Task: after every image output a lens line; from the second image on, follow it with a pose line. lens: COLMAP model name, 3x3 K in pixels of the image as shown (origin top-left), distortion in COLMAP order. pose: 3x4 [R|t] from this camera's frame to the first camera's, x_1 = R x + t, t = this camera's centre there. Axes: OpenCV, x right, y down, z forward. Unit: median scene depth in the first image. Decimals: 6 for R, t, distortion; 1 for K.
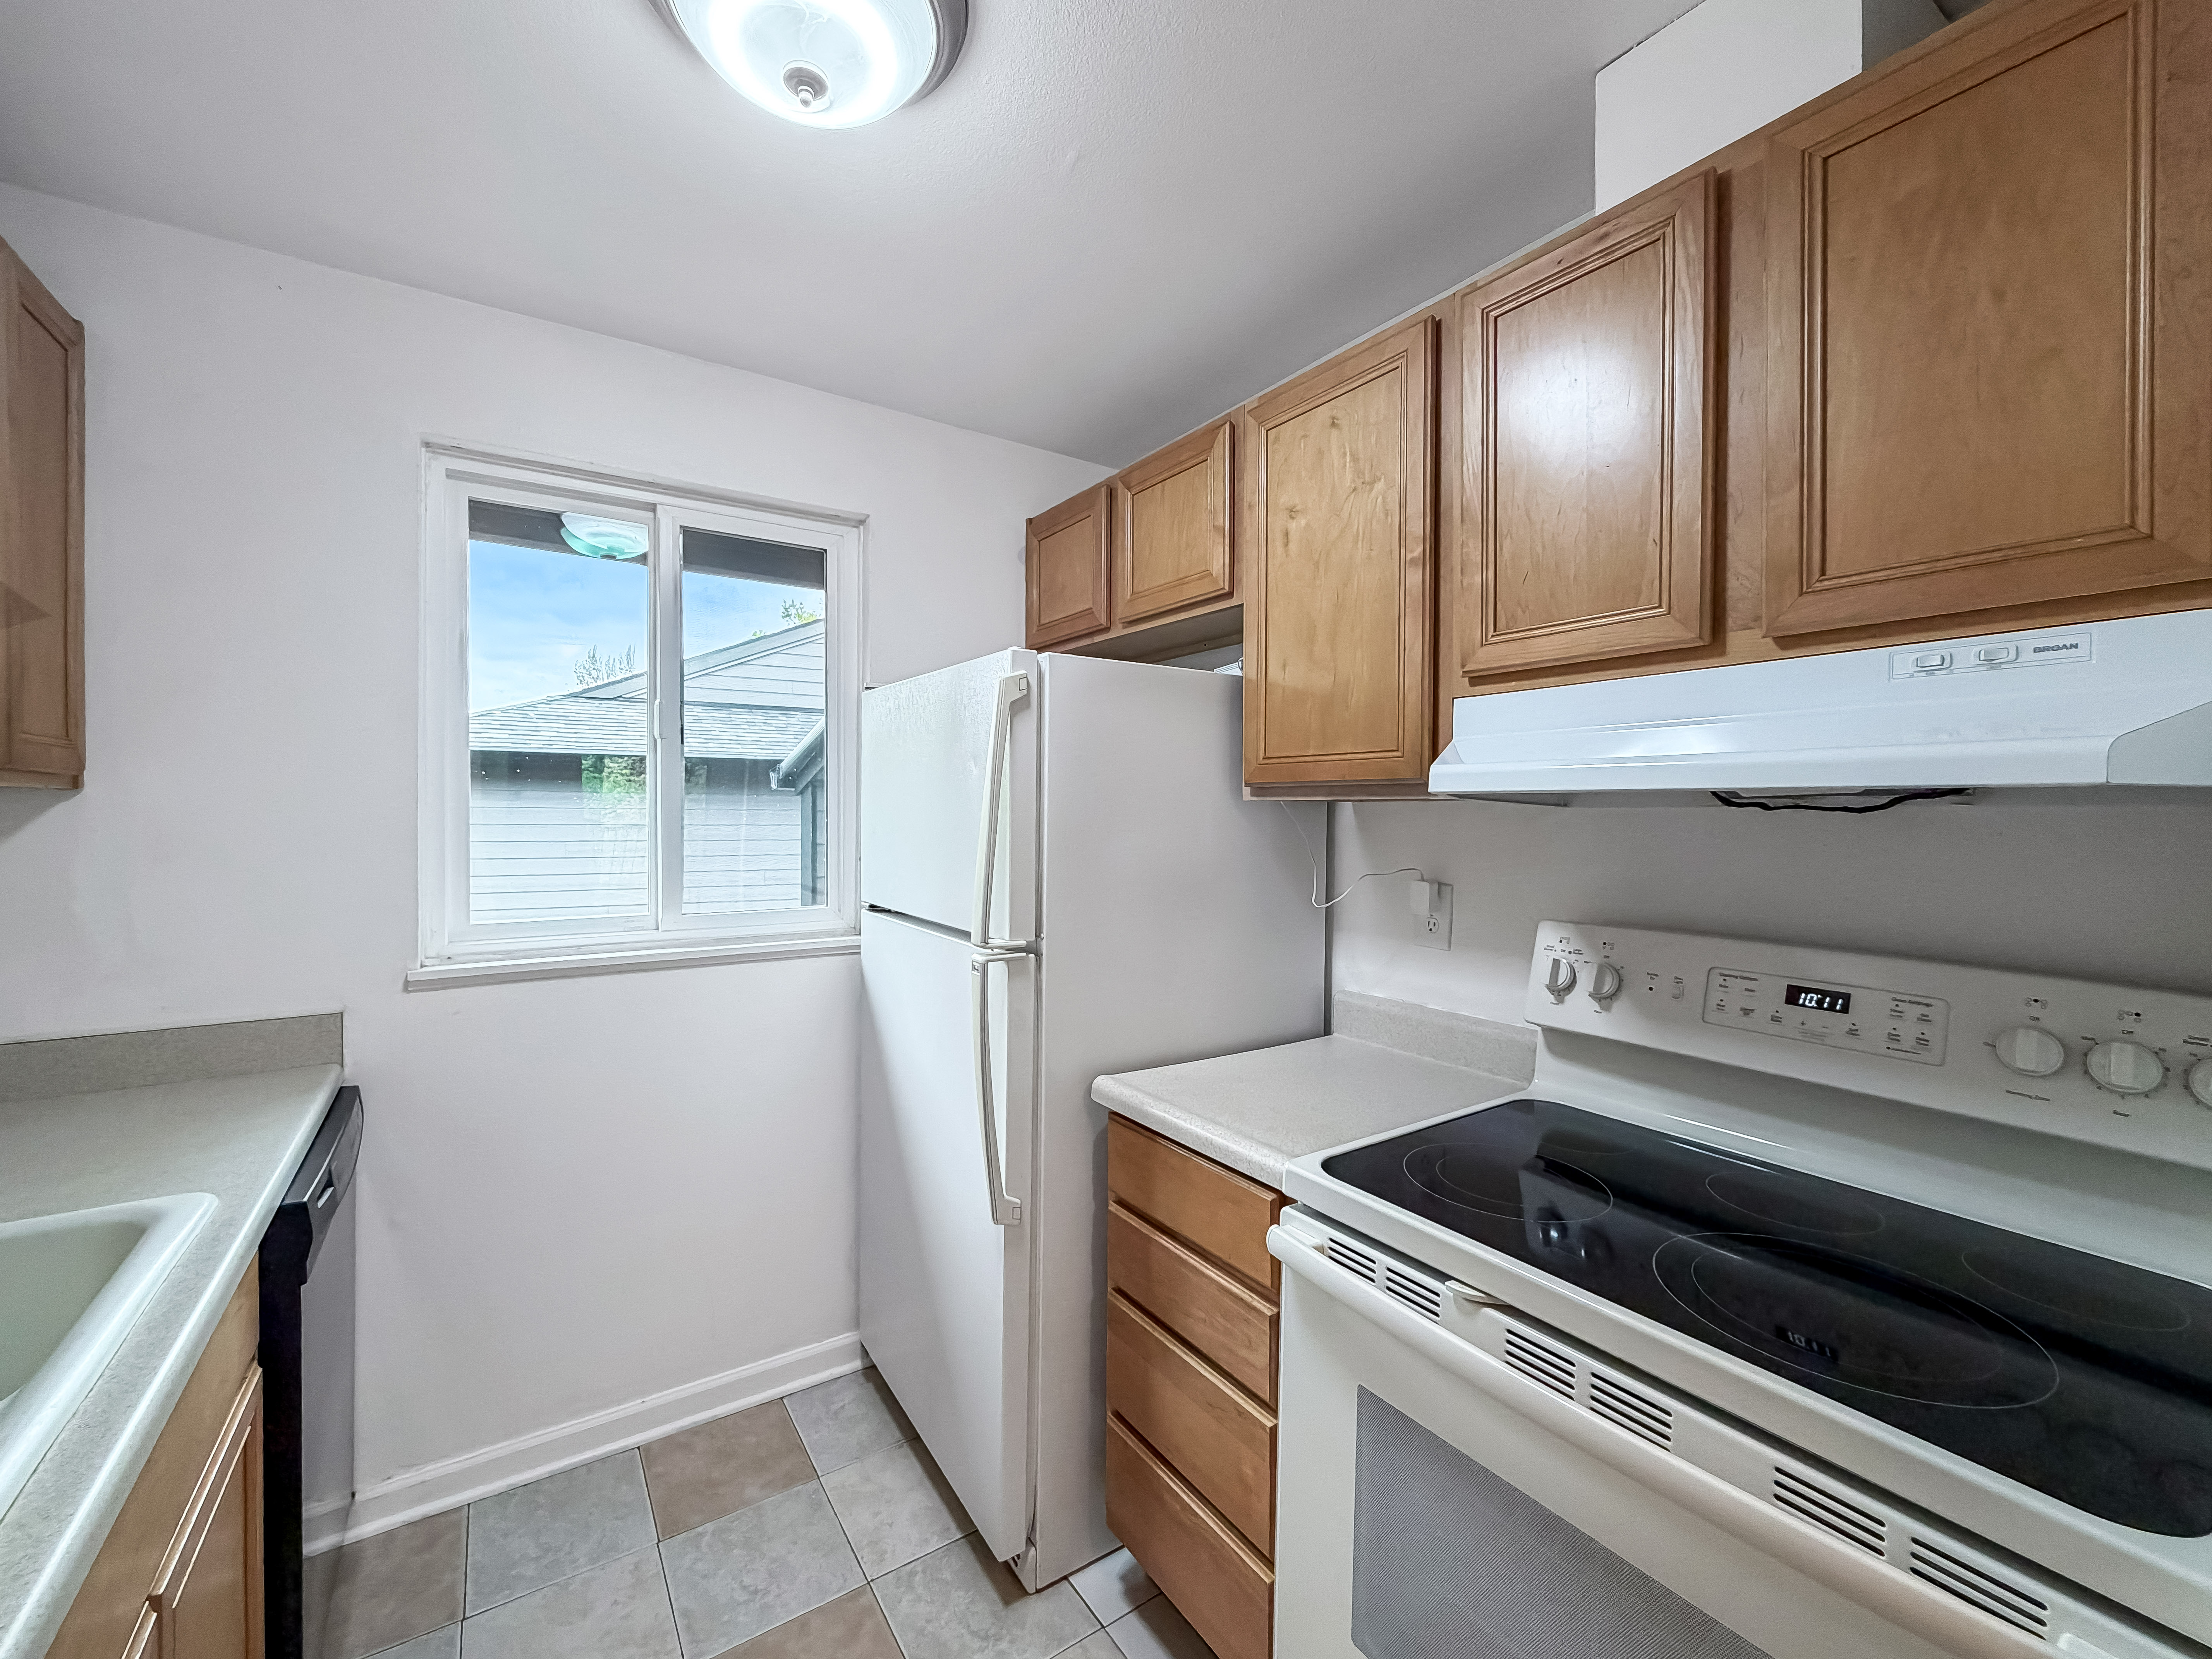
lens RADIAL K [[894.6, 0, 1112.4], [0, 894.6, 831.3], [0, 0, 1]] dist [0.001019, 0.000237]
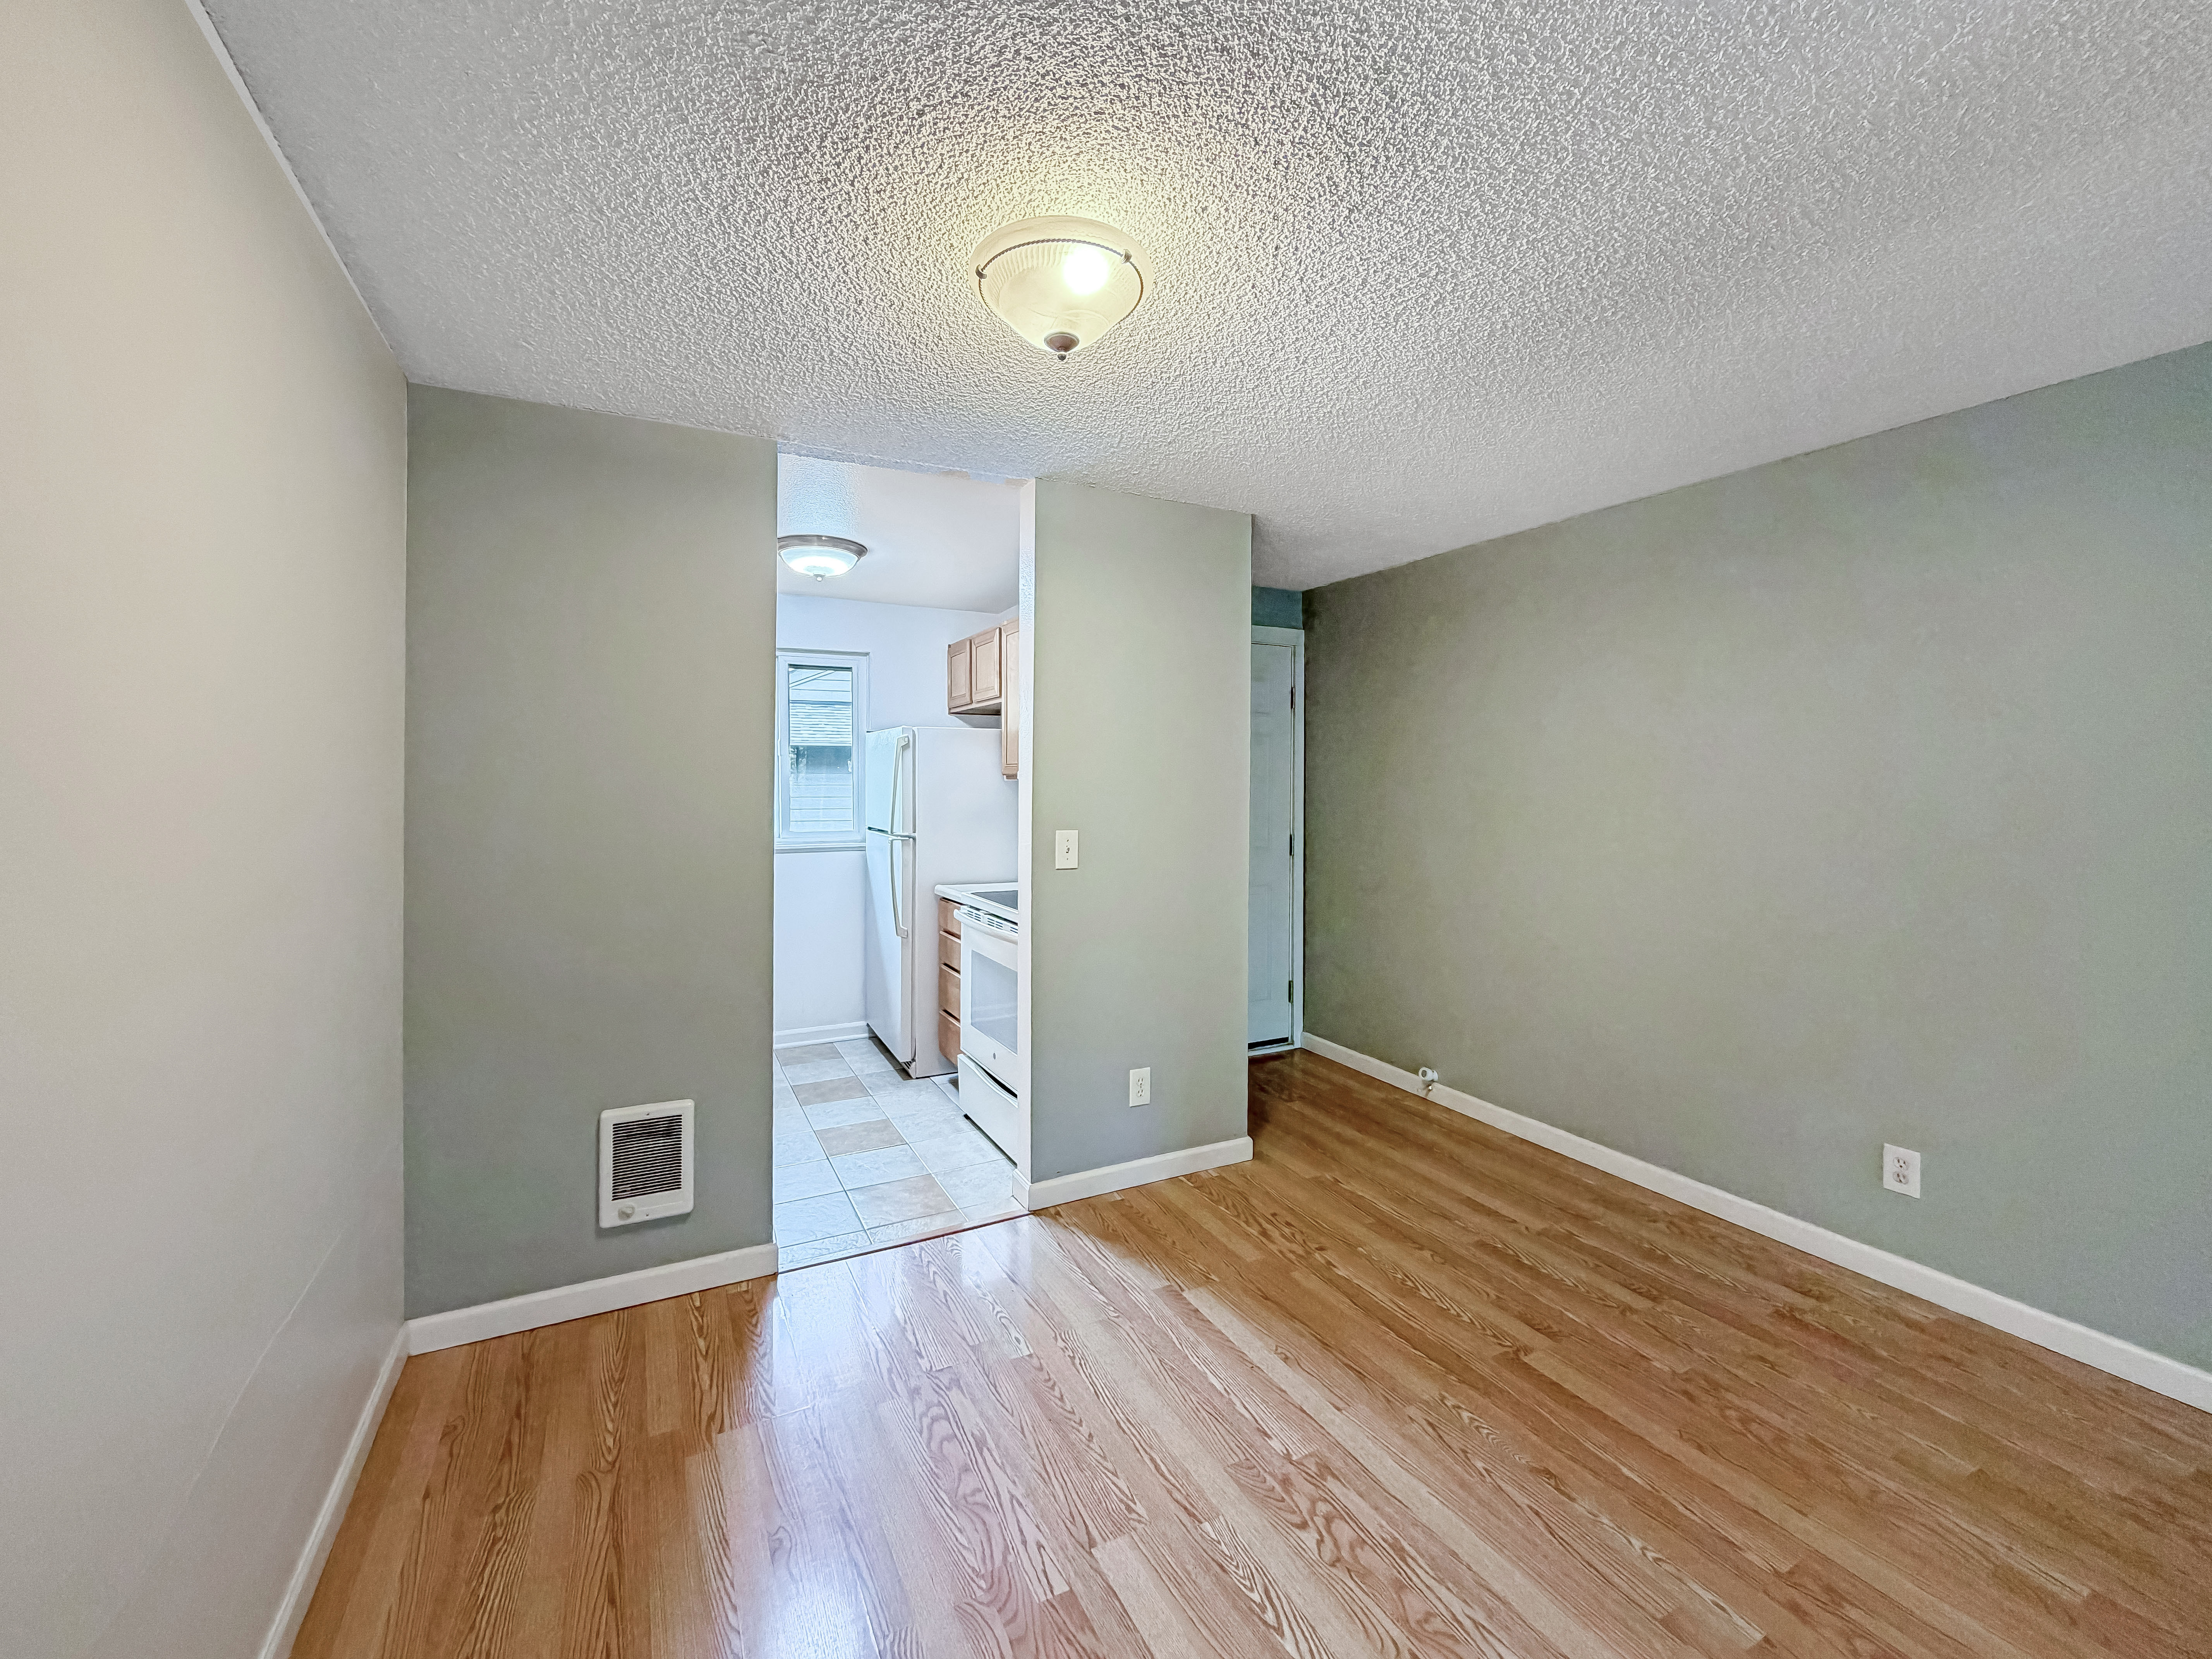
lens RADIAL K [[900.2, 0, 1105.4], [0, 900.2, 815.5], [0, 0, 1]] dist [-0.000685, -0.000232]
pose [[0.993248, 0.003238, -0.115963, 0.721850], [-0.001984, 0.999938, 0.010927, 0.033601], [0.115991, -0.010623, 0.993193, -1.459636]]
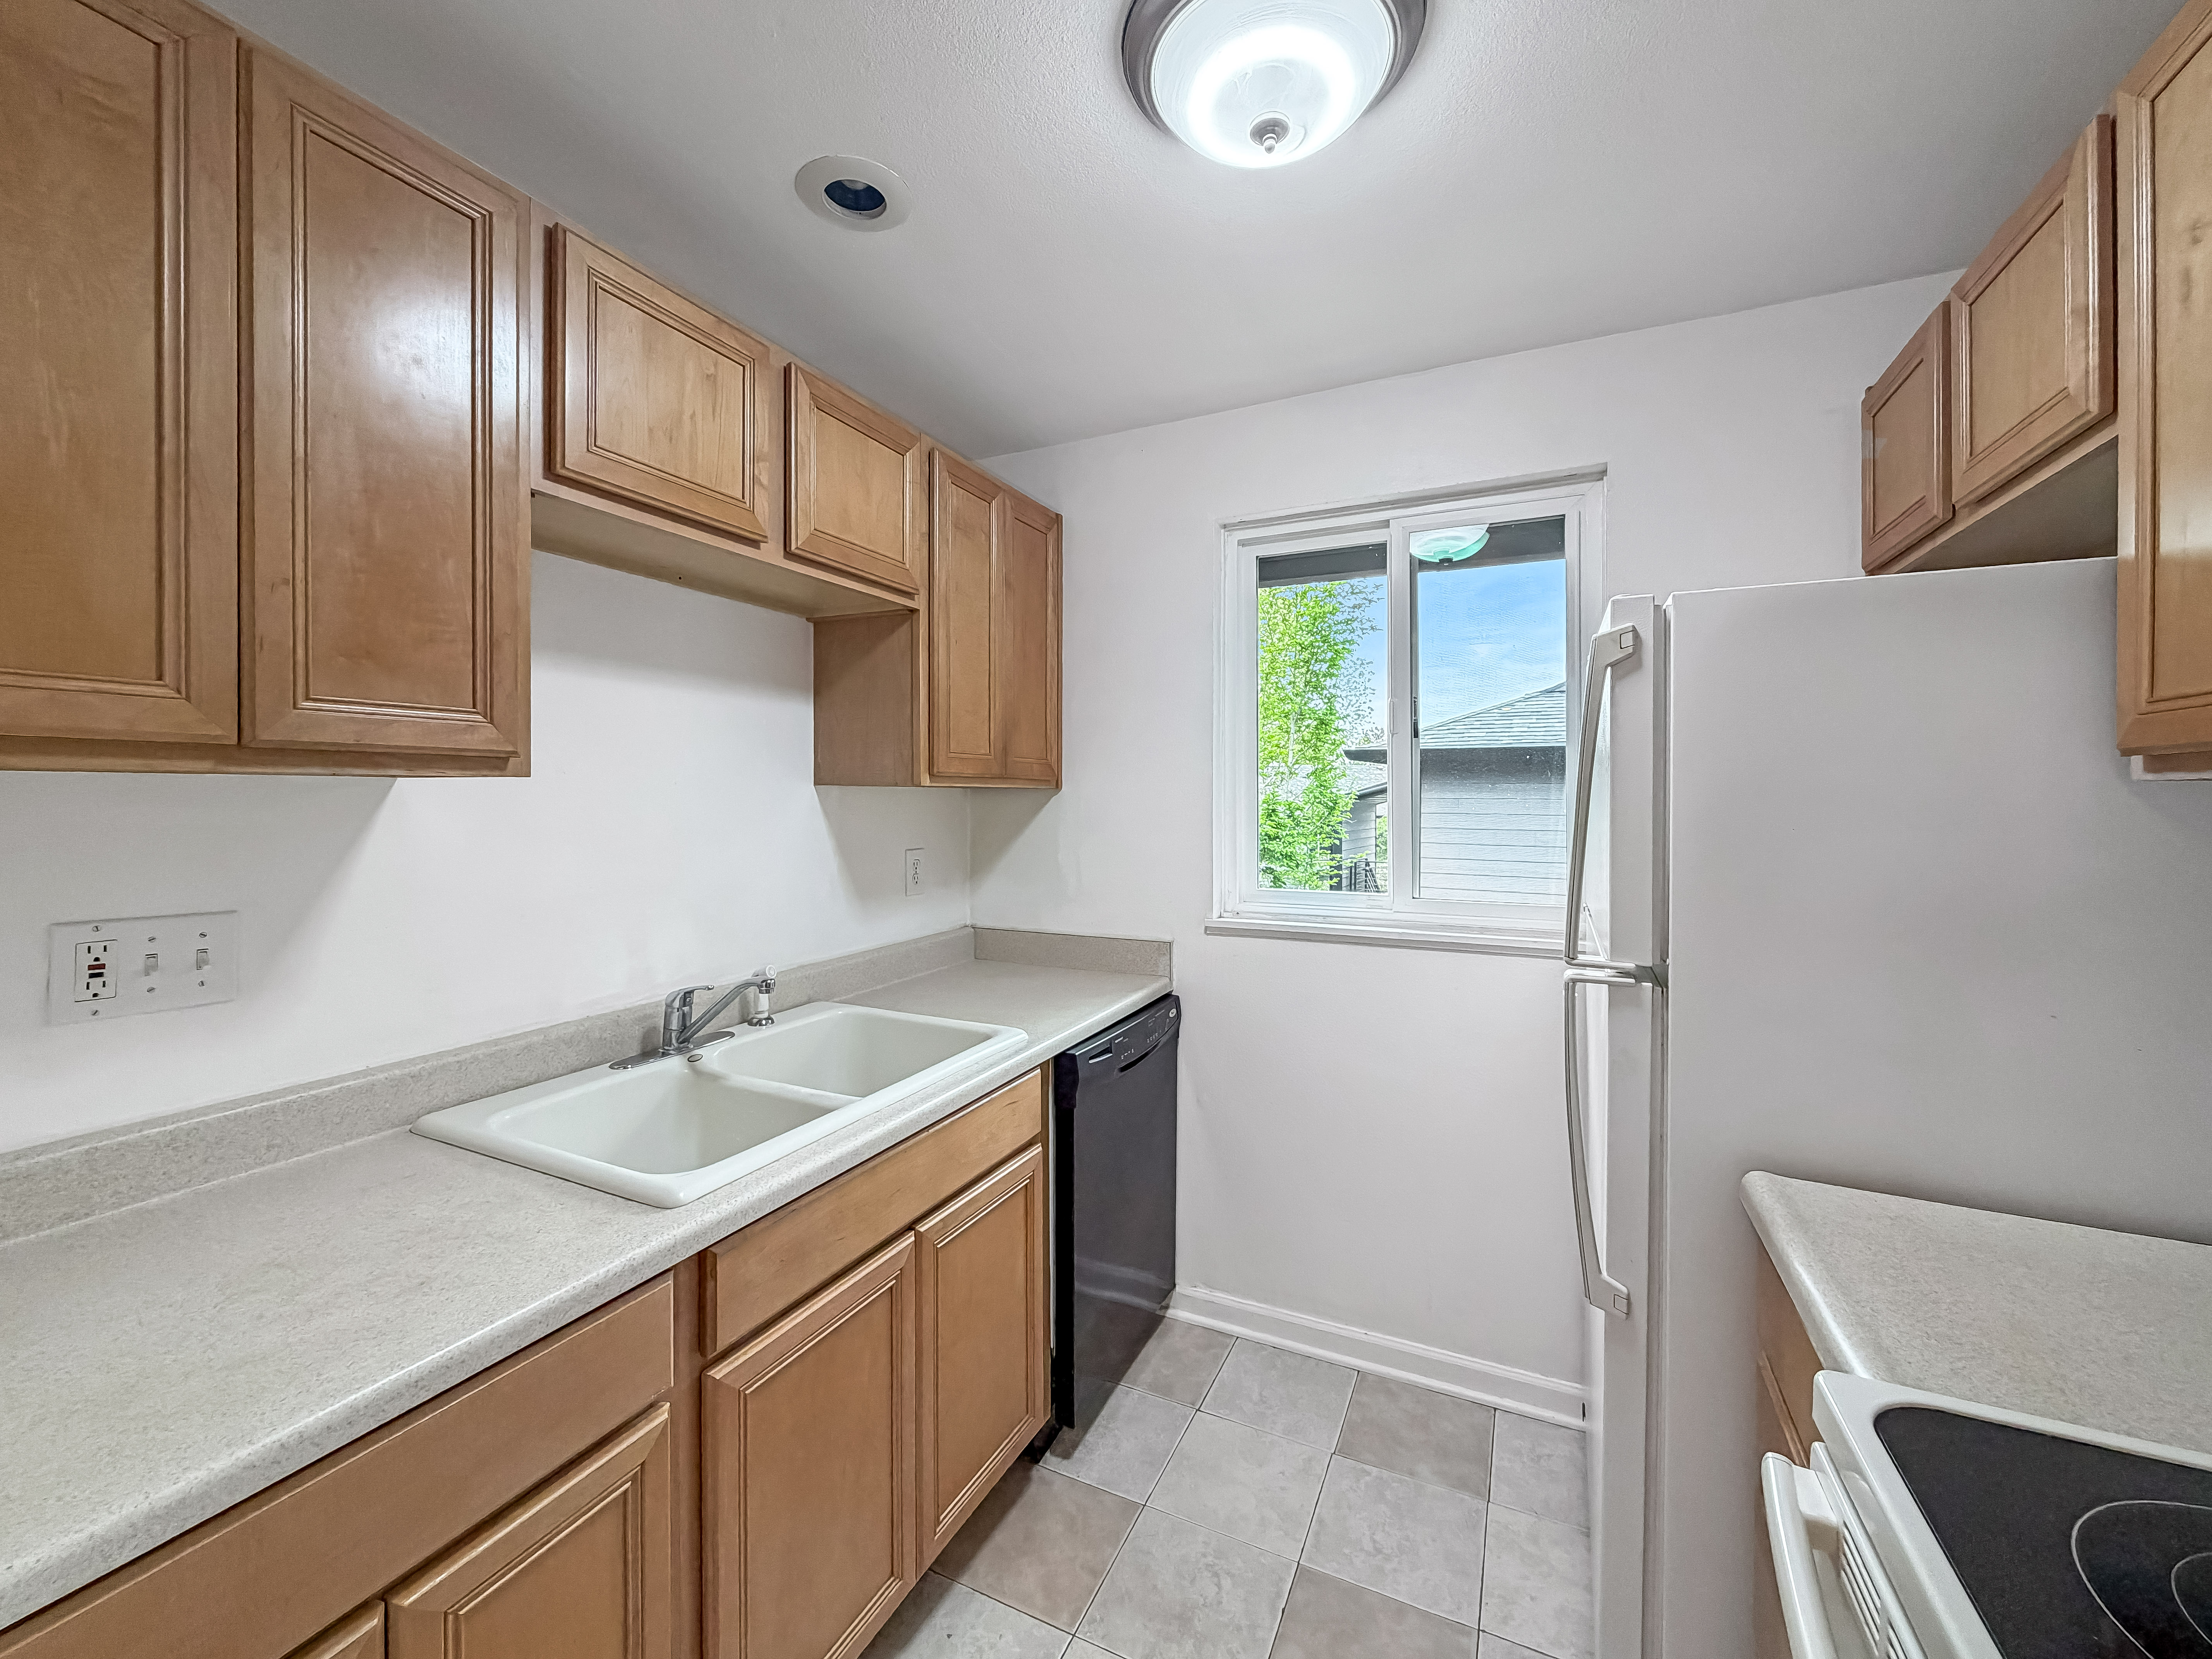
lens RADIAL K [[900.2, 0, 1105.4], [0, 900.2, 815.5], [0, 0, 1]] dist [-0.000685, -0.000232]
pose [[0.512127, 0.013257, -0.858808, 0.299048], [-0.019853, 0.999796, 0.003594, -0.001635], [0.858681, 0.015209, 0.512285, 0.164788]]
